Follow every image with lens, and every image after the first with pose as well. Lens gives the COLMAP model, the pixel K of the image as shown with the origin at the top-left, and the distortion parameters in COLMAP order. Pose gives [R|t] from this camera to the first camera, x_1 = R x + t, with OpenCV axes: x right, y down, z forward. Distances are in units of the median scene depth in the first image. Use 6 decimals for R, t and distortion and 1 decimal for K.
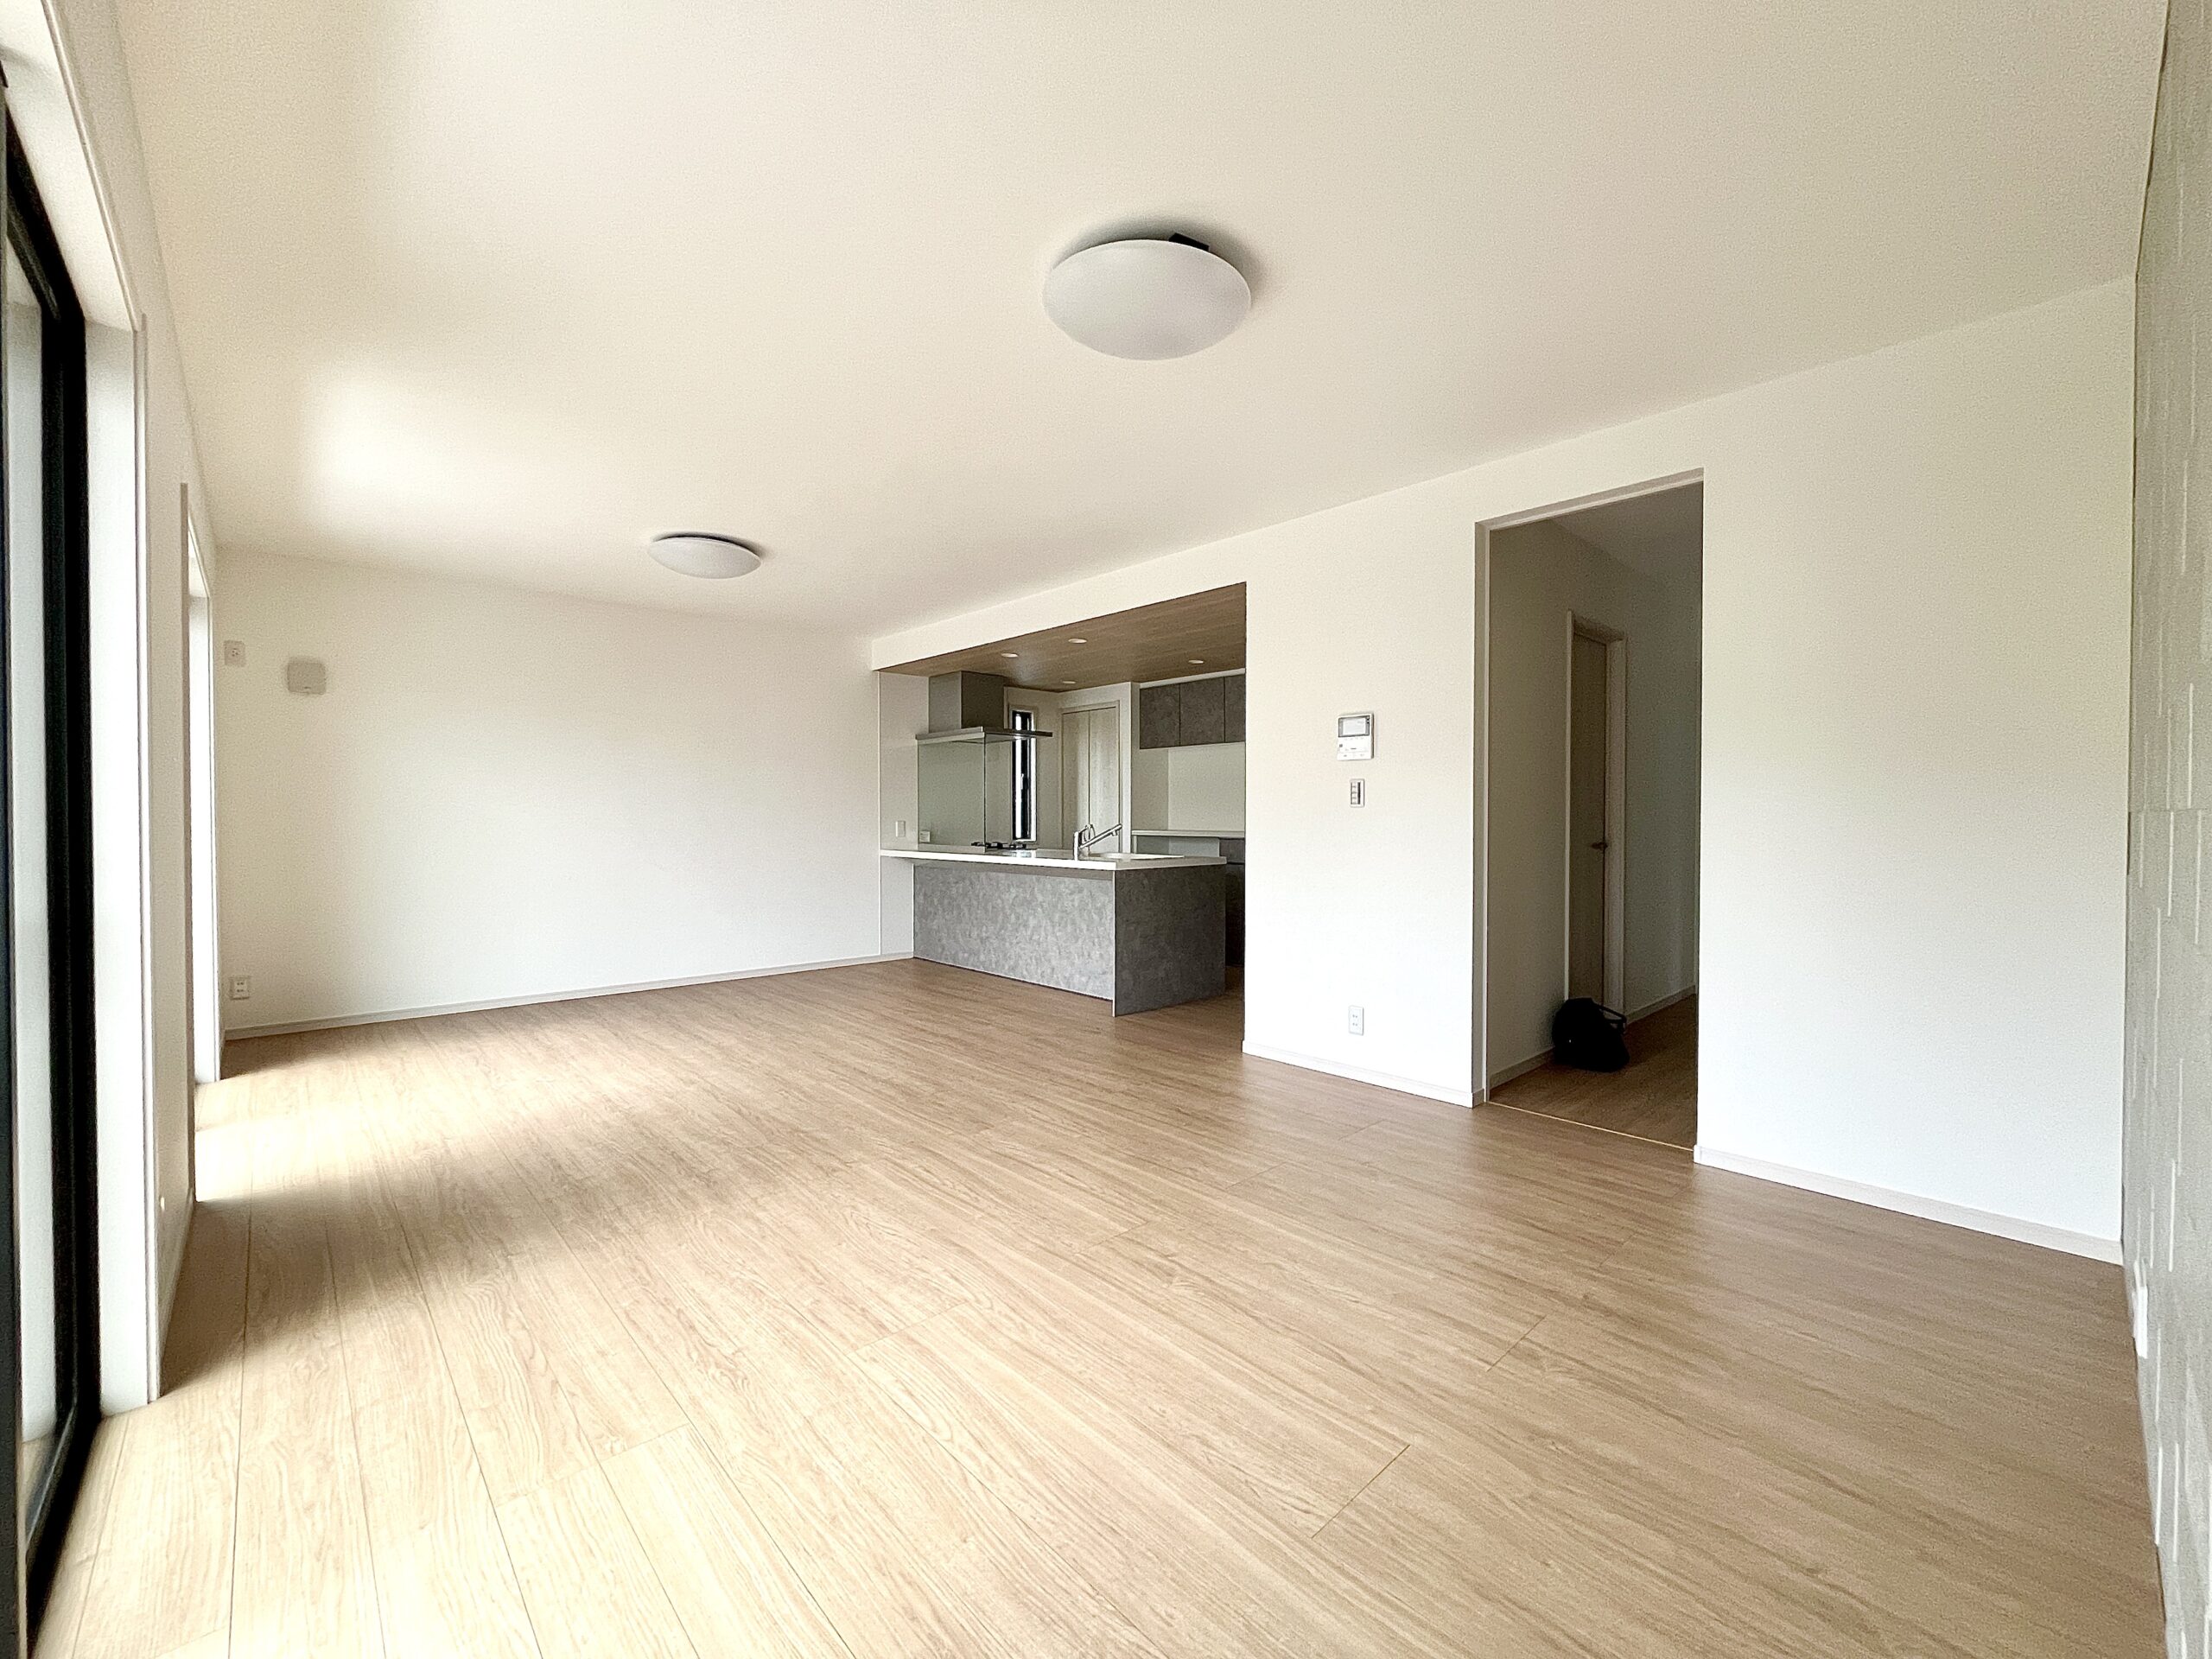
lens RADIAL K [[903.9, 0, 1106.1], [0, 903.9, 827.9], [0, 0, 1]] dist [-0.001555, 0.000491]
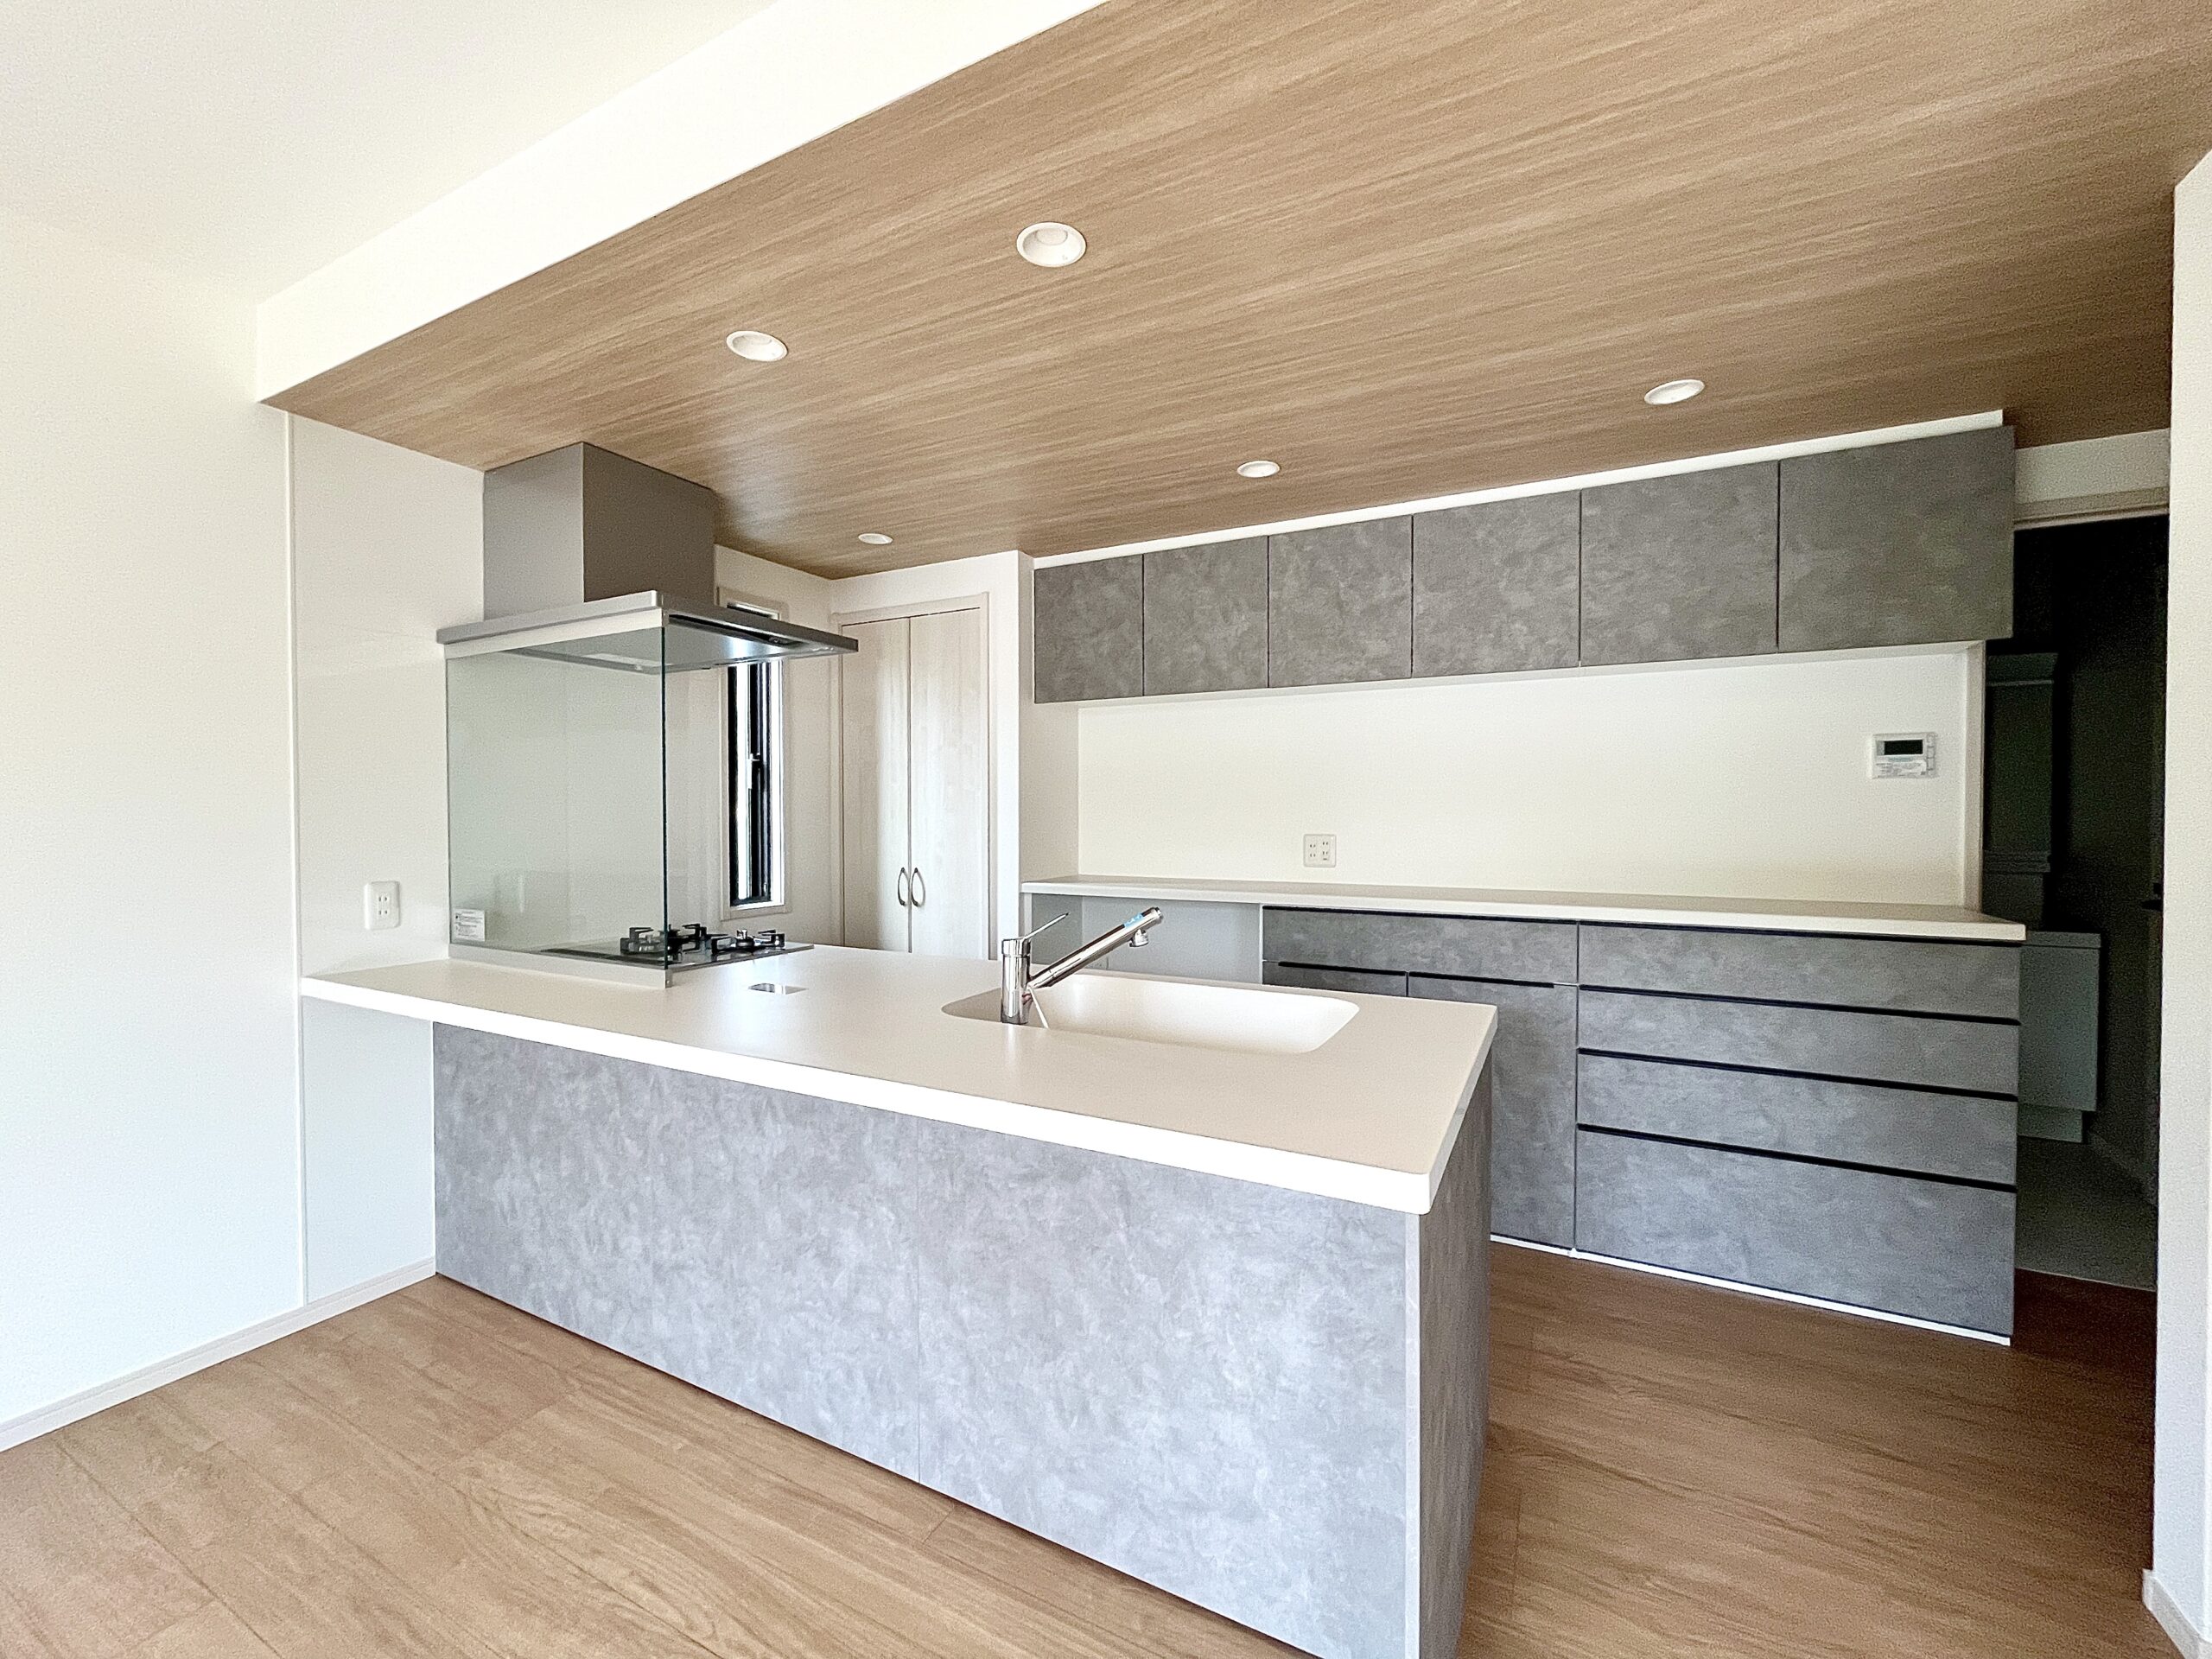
lens RADIAL K [[903.9, 0, 1104.5], [0, 903.9, 826.0], [0, 0, 1]] dist [-0.001555, 0.000491]
pose [[0.943849, -0.005020, 0.330339, -0.126108], [0.004803, 0.999987, 0.001476, -0.039972], [-0.330342, 0.000194, 0.943861, 0.874565]]
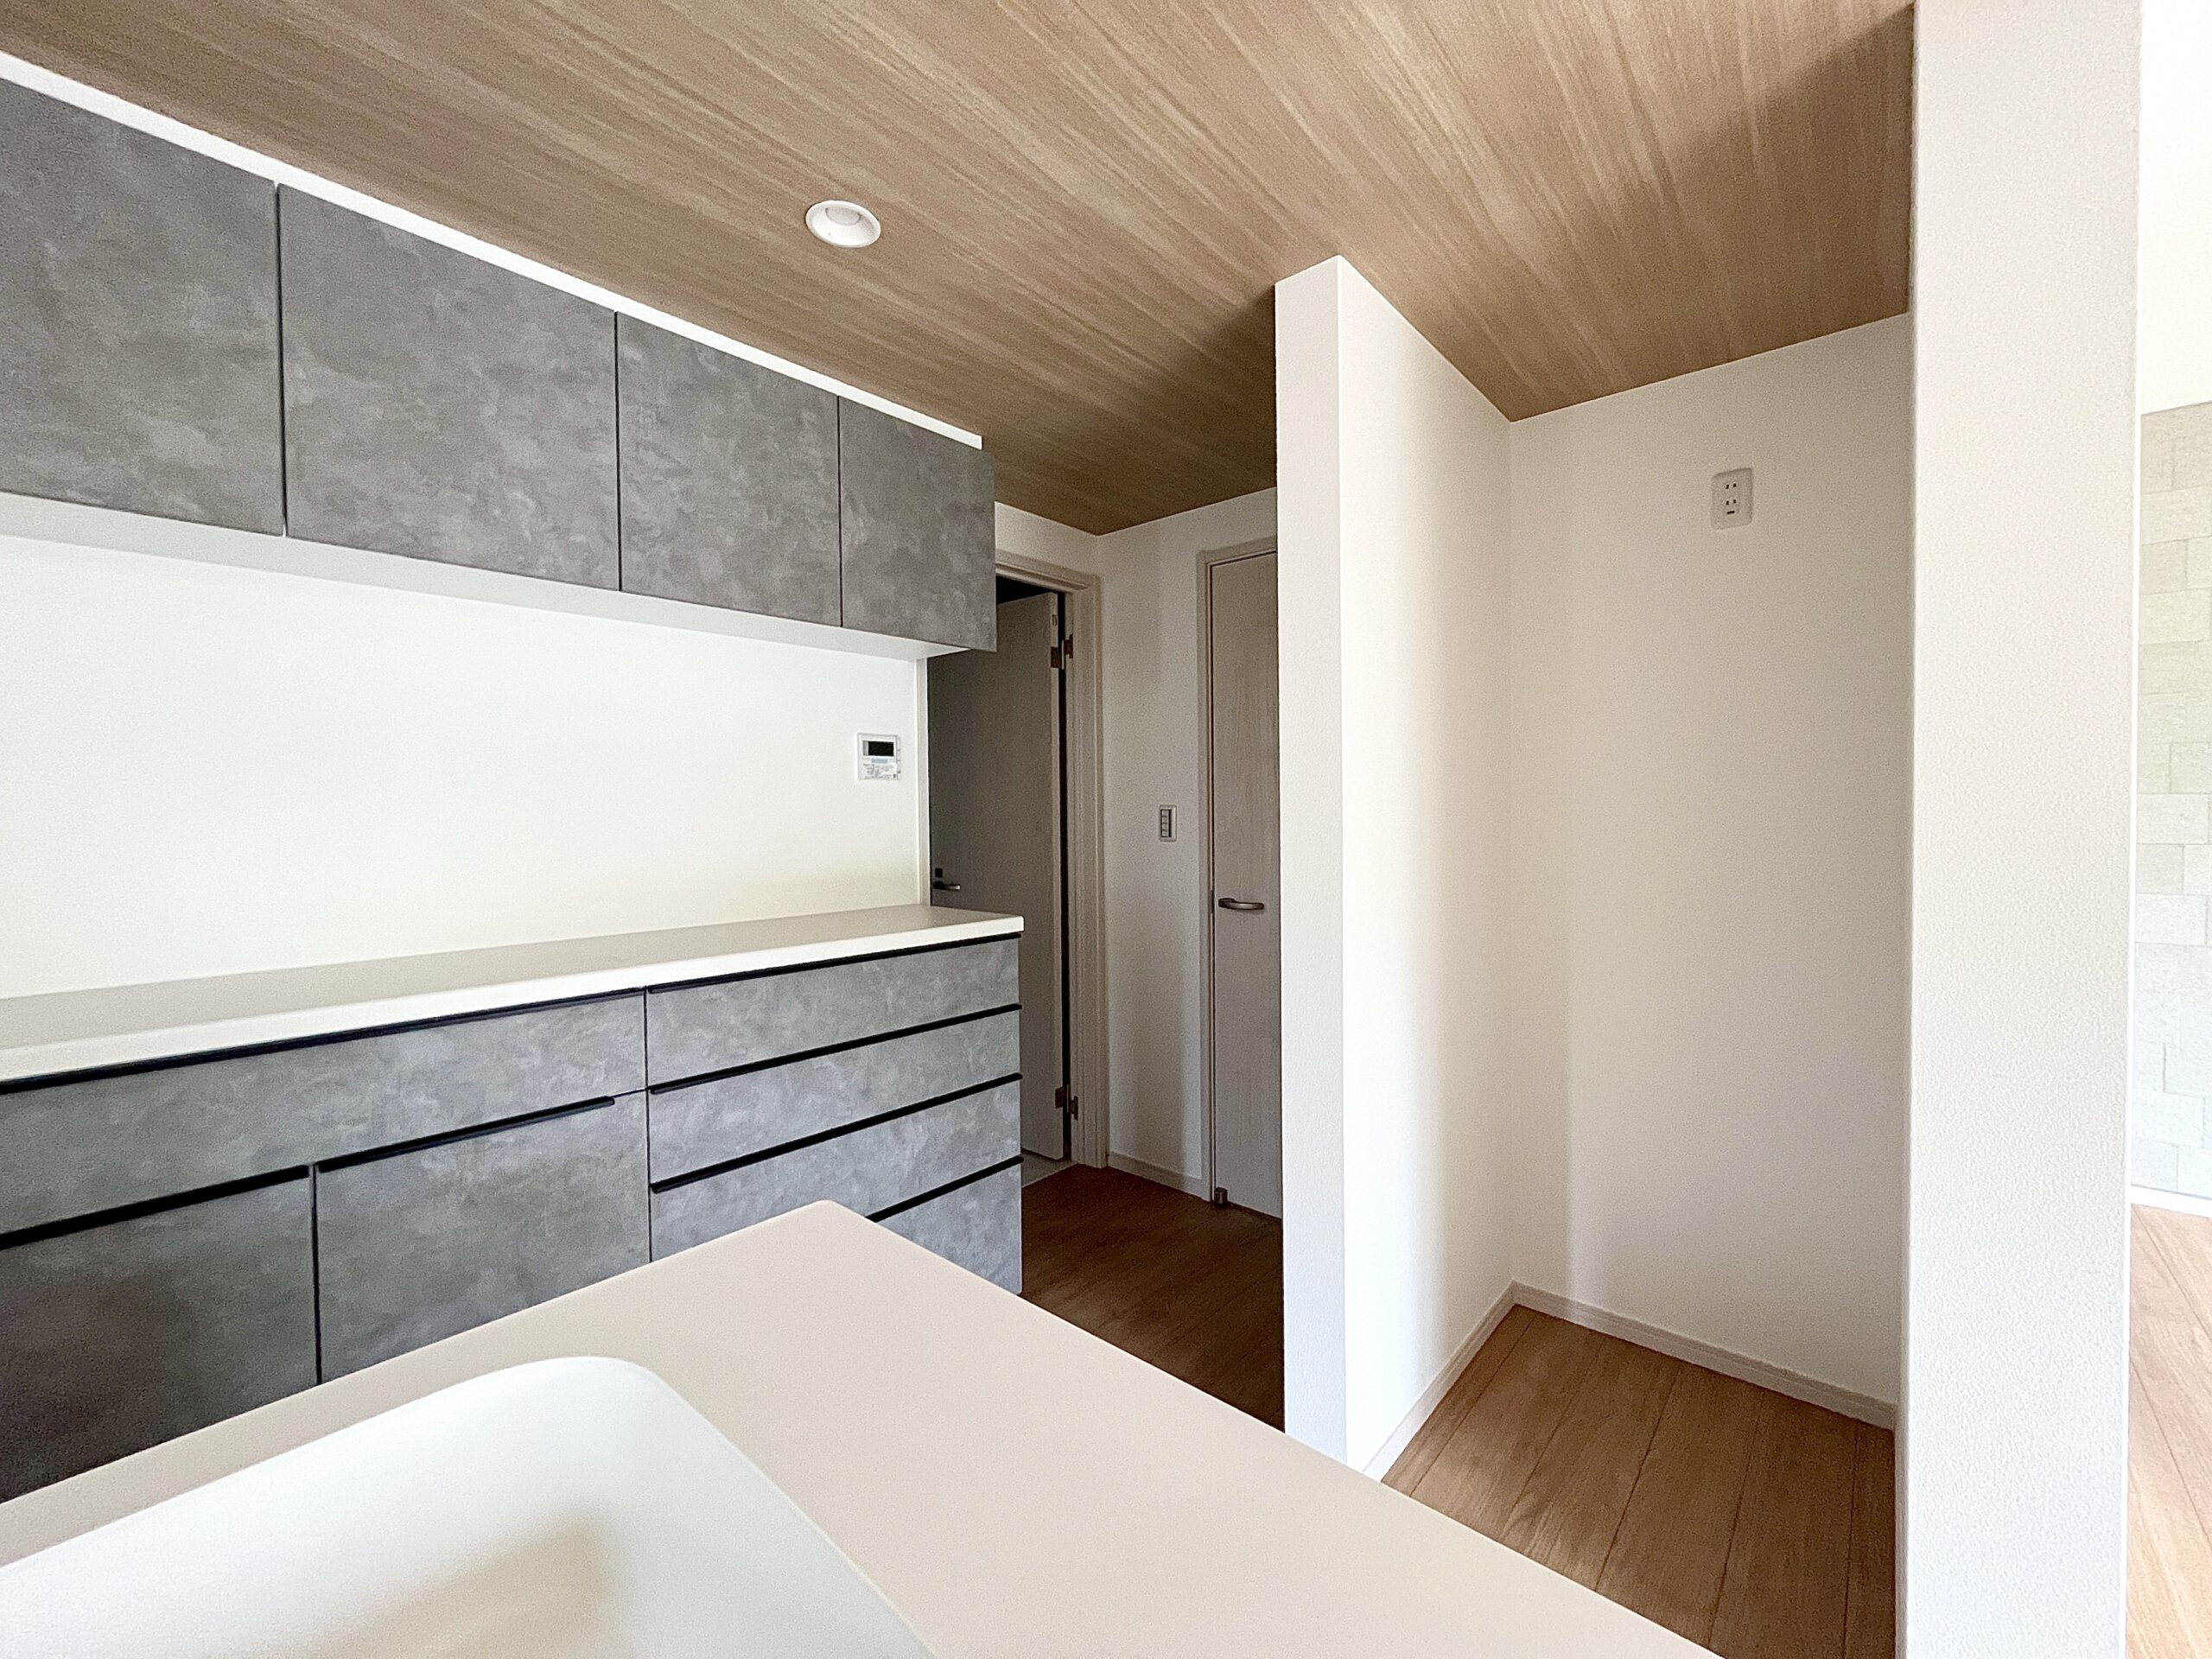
lens RADIAL K [[903.9, 0, 1096.5], [0, 903.9, 829.7], [0, 0, 1]] dist [-0.001555, 0.000491]
pose [[-0.091690, -0.022642, 0.995530, -0.040434], [0.022500, 0.999439, 0.024803, -0.046372], [-0.995533, 0.024673, -0.091129, 1.145803]]
